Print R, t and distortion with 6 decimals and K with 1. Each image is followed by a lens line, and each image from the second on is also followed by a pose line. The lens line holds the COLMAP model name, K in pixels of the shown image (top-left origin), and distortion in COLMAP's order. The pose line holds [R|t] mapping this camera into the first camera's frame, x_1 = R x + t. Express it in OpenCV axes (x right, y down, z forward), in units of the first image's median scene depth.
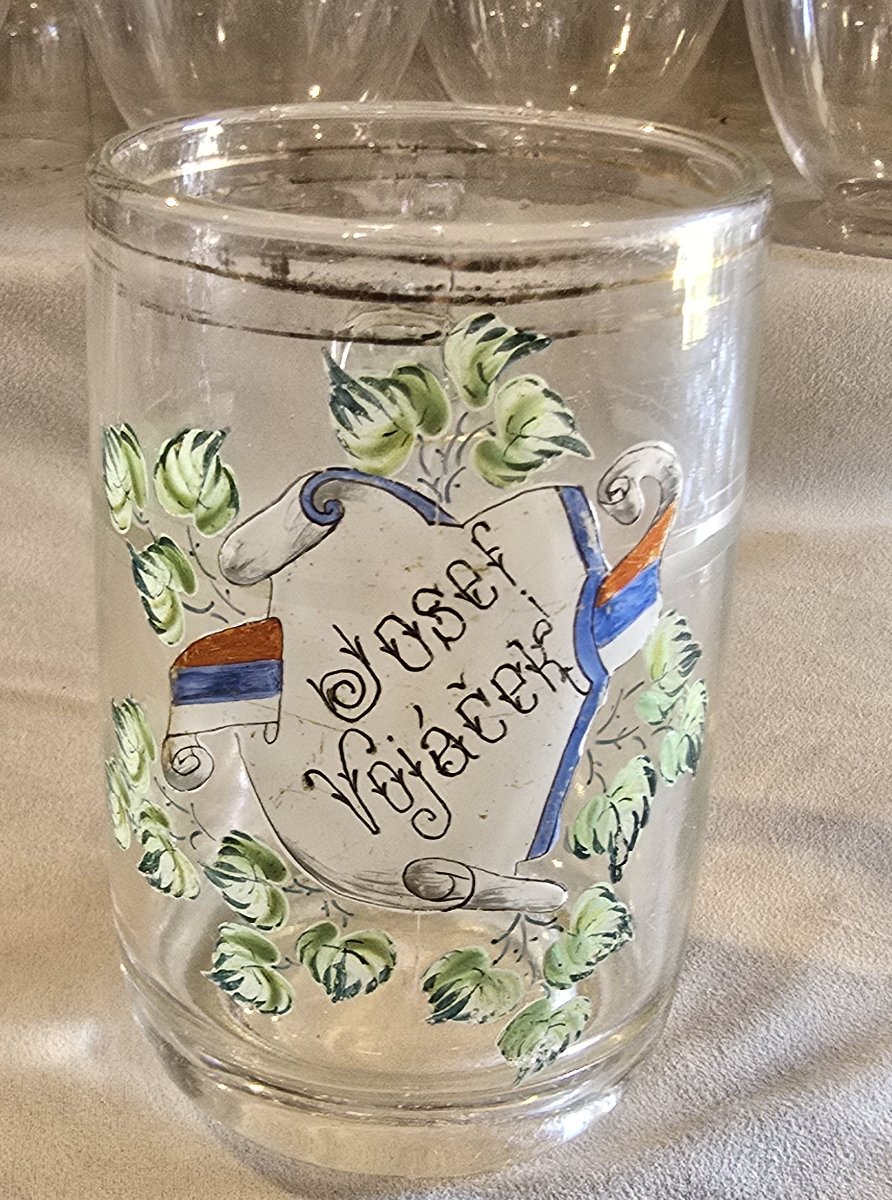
lens RADIAL K [[481.4, 0, 442.7], [0, 481.4, 600.4], [0, 0, 1]] dist [-0.003322, -0.000315]
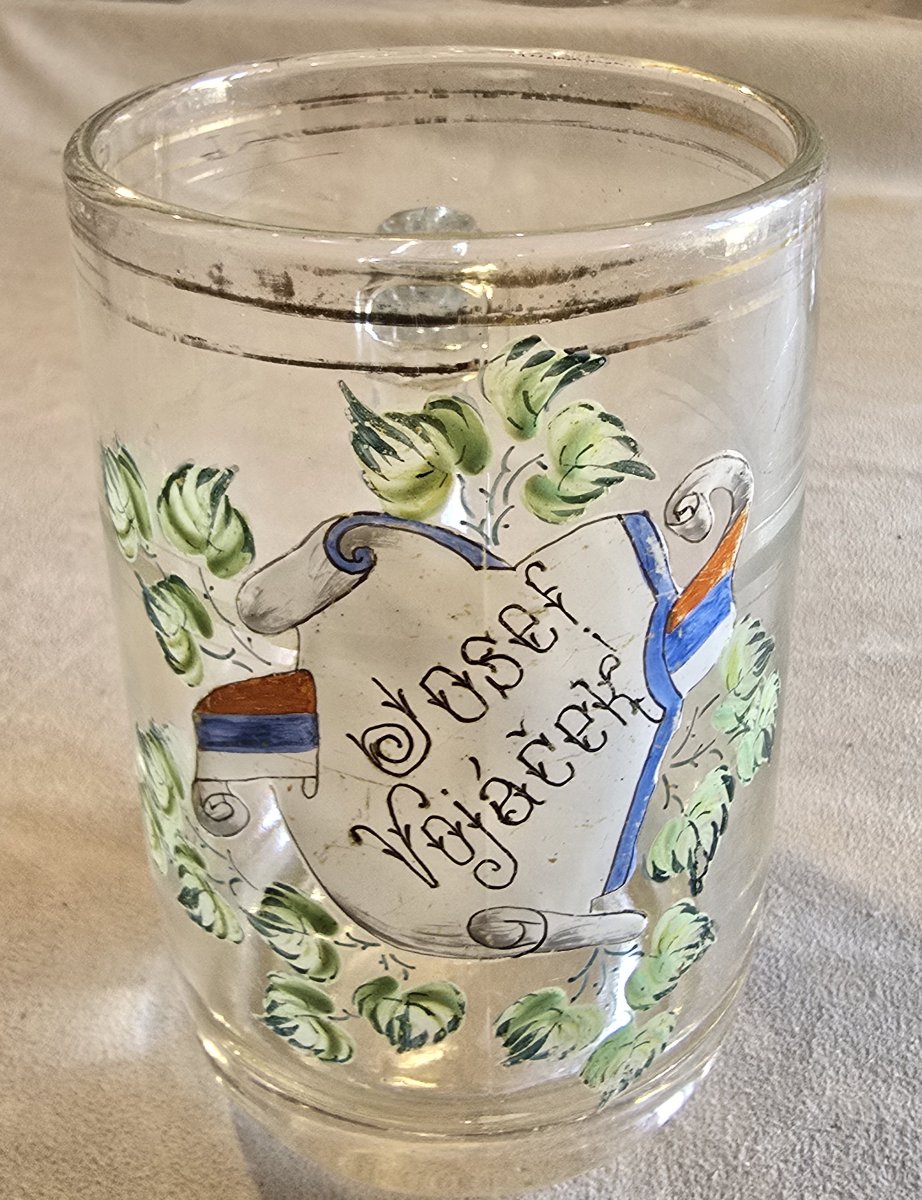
lens RADIAL K [[493.0, 0, 498.1], [0, 493.0, 549.6], [0, 0, 1]] dist [-0.002630, 0.000283]
pose [[0.997996, -0.059350, 0.021963, -0.004194], [0.059372, 0.998236, -0.000334, -0.143898], [-0.021904, 0.001637, 0.999759, 0.085498]]
